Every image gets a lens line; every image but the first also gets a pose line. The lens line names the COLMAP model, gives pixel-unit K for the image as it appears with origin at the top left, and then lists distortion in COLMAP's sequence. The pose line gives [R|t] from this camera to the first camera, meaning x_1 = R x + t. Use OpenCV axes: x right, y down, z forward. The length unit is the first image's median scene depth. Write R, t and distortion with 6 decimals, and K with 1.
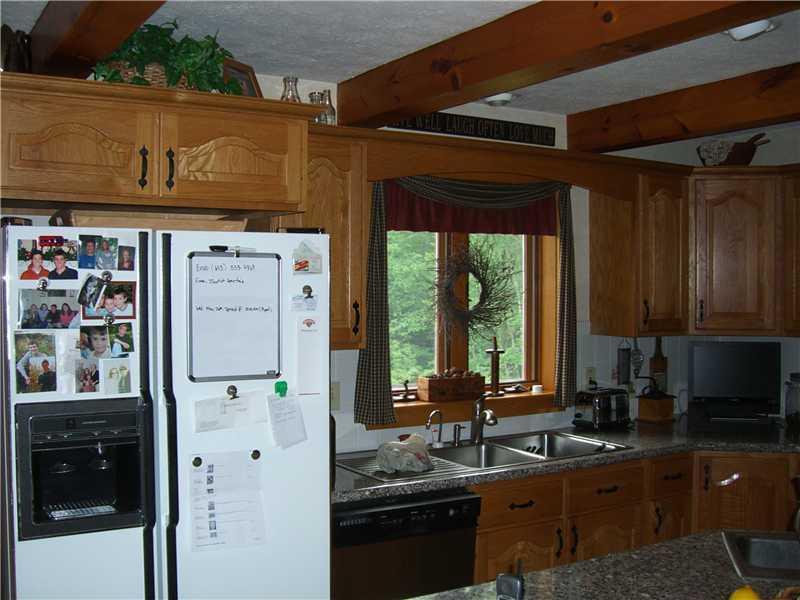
lens RADIAL K [[883.3, 0, 400.0], [0, 883.3, 300.0], [0, 0, 1]] dist [-0.221985, 0.239232]
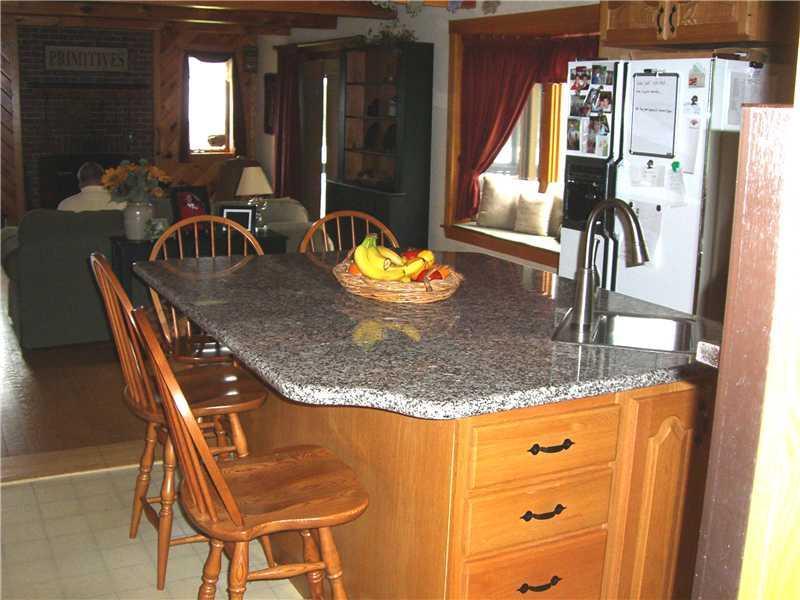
lens RADIAL K [[883.3, 0, 400.0], [0, 883.3, 300.0], [0, 0, 1]] dist [-0.221985, 0.239232]
pose [[-0.042492, 0.215272, -0.975629, 0.800526], [-0.041559, 0.975285, 0.217006, 0.015132], [0.998232, 0.049767, -0.032495, 0.360001]]
